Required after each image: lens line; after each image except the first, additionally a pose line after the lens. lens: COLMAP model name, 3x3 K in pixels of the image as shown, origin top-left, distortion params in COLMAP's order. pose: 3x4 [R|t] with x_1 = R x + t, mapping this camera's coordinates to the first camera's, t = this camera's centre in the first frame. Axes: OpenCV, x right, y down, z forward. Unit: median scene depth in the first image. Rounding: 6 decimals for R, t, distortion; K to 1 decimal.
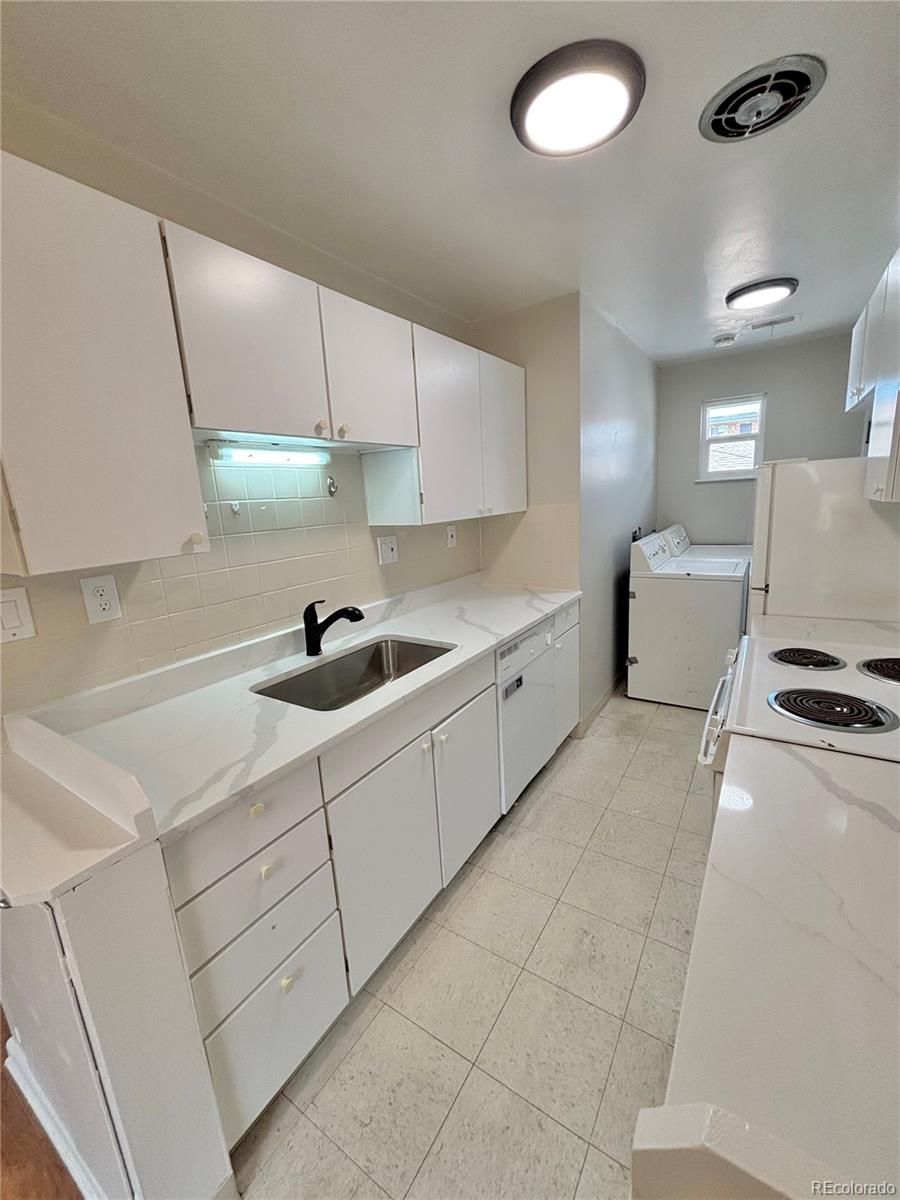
lens RADIAL K [[483.7, 0, 450.0], [0, 483.7, 600.0], [0, 0, 1]] dist [-0.000449, -0.000338]
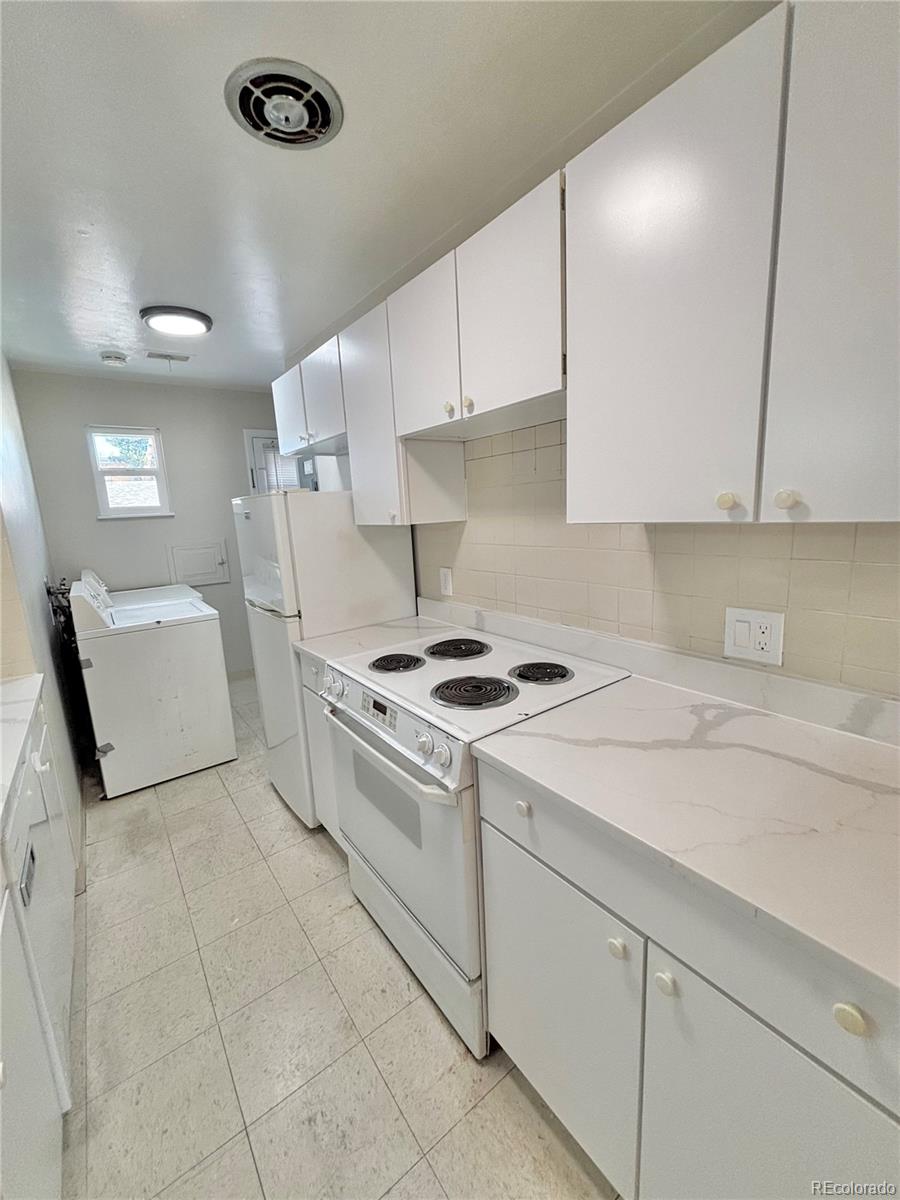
lens RADIAL K [[482.9, 0, 450.0], [0, 482.9, 600.0], [0, 0, 1]] dist [0.001620, -0.000096]
pose [[0.345263, -0.130334, 0.929412, -0.142435], [0.218962, 0.974167, 0.055269, -0.033224], [-0.912606, 0.184424, 0.364881, 0.285758]]
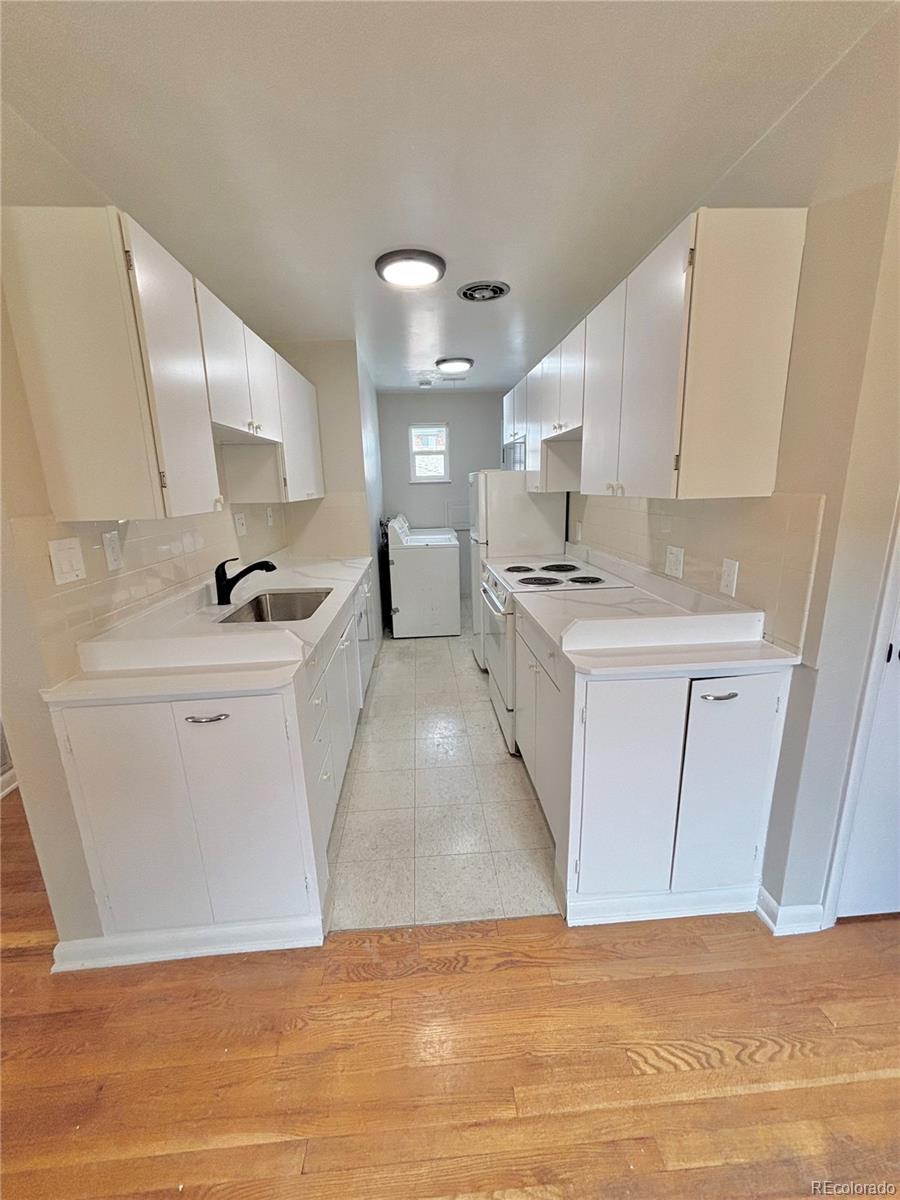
lens RADIAL K [[483.7, 0, 450.0], [0, 483.7, 600.0], [0, 0, 1]] dist [-0.000449, -0.000338]
pose [[0.798158, -0.102334, 0.593694, -0.432698], [0.103260, 0.994122, 0.032533, 0.094346], [-0.593533, 0.035339, 0.804033, -0.268626]]
